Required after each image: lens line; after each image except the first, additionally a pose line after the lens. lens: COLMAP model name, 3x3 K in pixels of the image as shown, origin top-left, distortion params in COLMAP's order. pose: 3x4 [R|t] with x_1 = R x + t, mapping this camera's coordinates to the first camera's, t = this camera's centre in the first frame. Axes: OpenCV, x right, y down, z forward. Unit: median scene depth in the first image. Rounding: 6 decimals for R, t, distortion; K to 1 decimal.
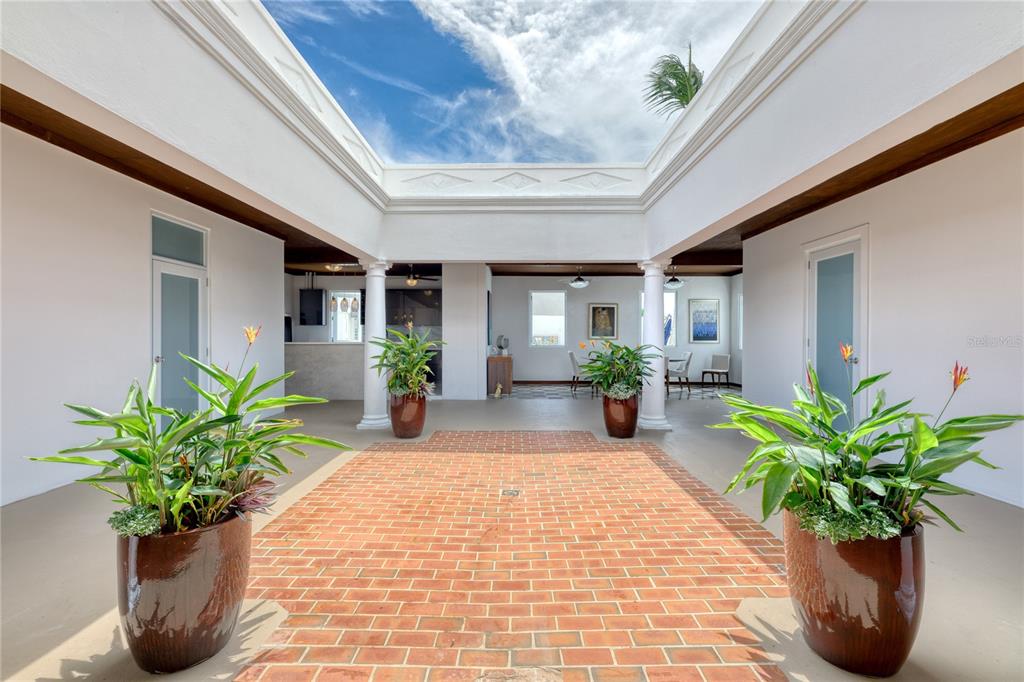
lens RADIAL K [[445.1, 0, 512.0], [0, 445.1, 341.0], [0, 0, 1]] dist [-0.000637, -0.000028]
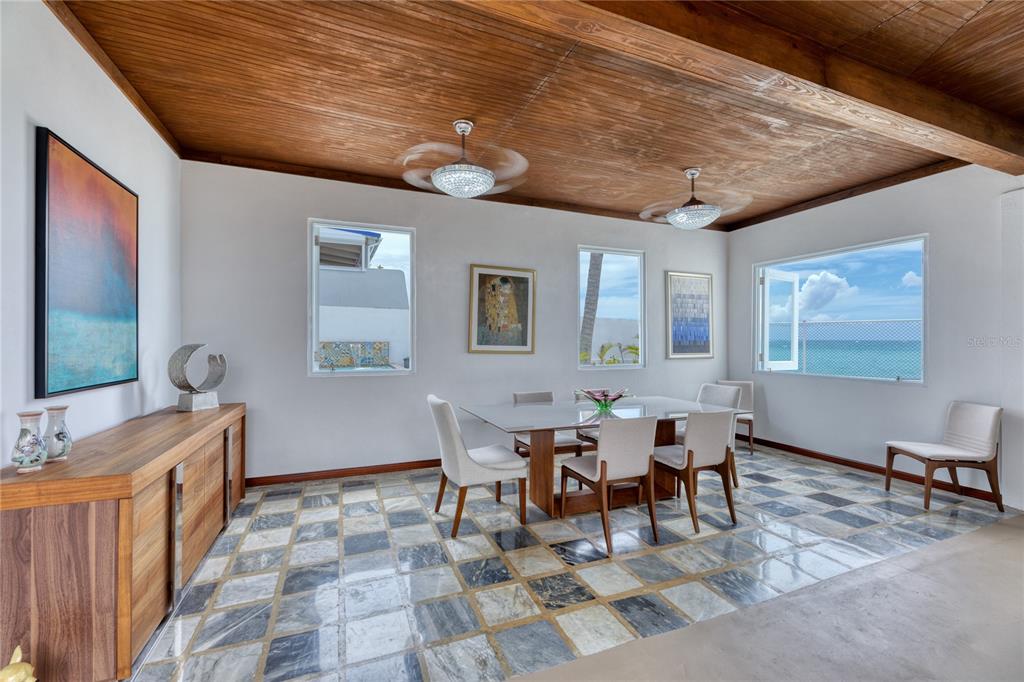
lens RADIAL K [[412.9, 0, 512.0], [0, 412.9, 341.0], [0, 0, 1]] dist [-0.003304, -0.000104]
pose [[0.923449, 0.000508, 0.383721, 0.074814], [0.002421, 0.999971, -0.007152, -0.014237], [-0.383713, 0.007534, 0.923422, 0.756530]]
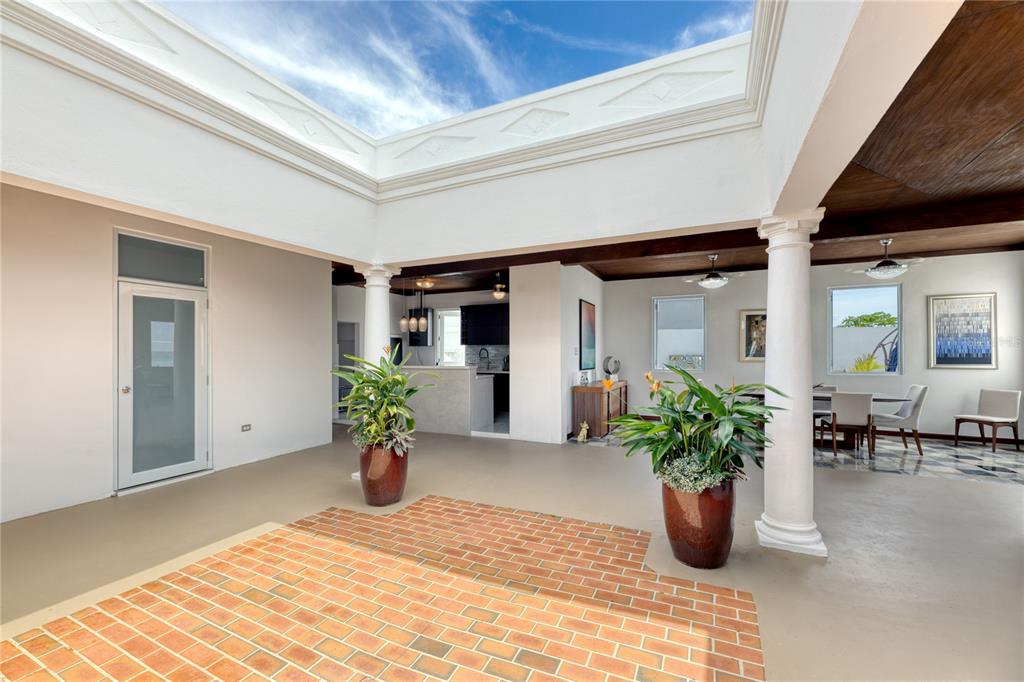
lens RADIAL K [[436.8, 0, 511.6], [0, 436.8, 354.3], [0, 0, 1]] dist [-0.001060, -0.000039]
pose [[0.908083, -0.004604, -0.418764, 0.158289], [0.001569, 0.999970, -0.007593, -0.012703], [0.418787, 0.006239, 0.908063, 0.270283]]
